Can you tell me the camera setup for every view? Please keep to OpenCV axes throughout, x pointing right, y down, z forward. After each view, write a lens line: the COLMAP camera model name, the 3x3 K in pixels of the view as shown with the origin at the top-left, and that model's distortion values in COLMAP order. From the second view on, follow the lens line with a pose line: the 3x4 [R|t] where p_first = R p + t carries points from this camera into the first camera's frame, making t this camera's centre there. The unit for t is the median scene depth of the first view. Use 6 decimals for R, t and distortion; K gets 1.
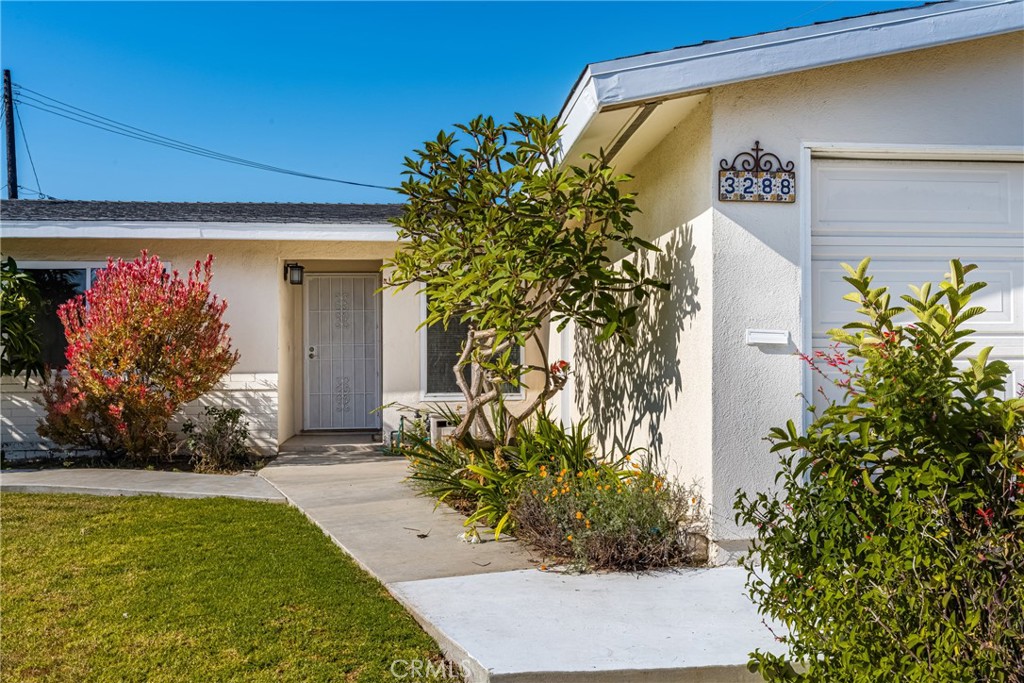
lens RADIAL K [[957.6, 0, 520.2], [0, 957.6, 333.3], [0, 0, 1]] dist [0.007983, 0.000000]
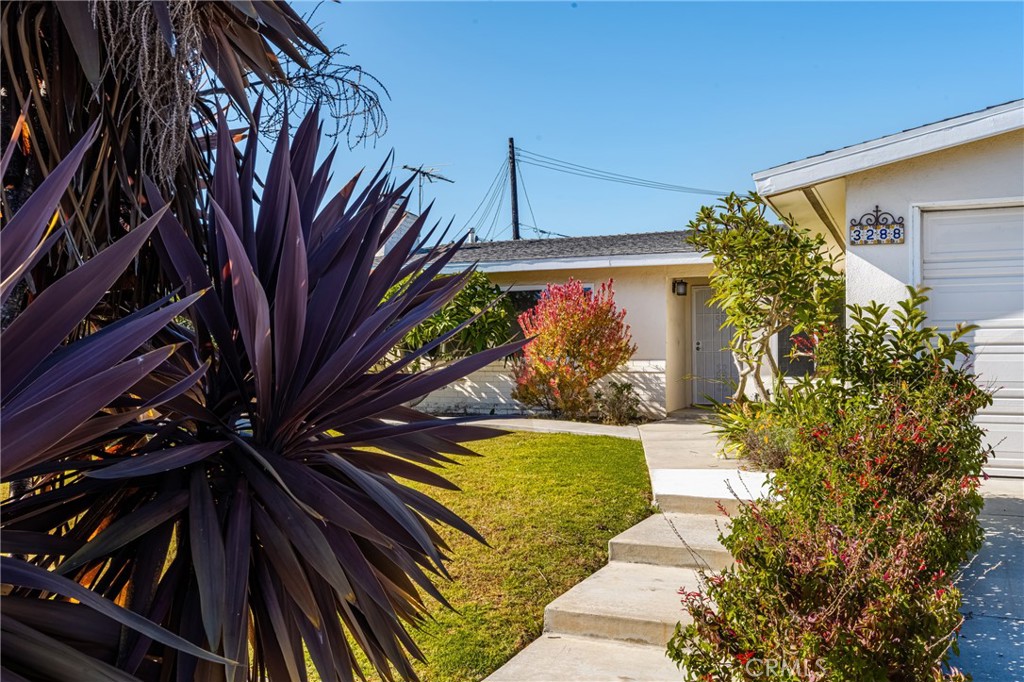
lens RADIAL K [[867.9, 0, 511.4], [0, 867.9, 341.8], [0, 0, 1]] dist [-0.003531, -0.000341]
pose [[0.876101, -0.003927, -0.482112, 0.189382], [0.008980, 0.999926, 0.008174, 0.002845], [0.482044, -0.011490, 0.876072, -0.251113]]
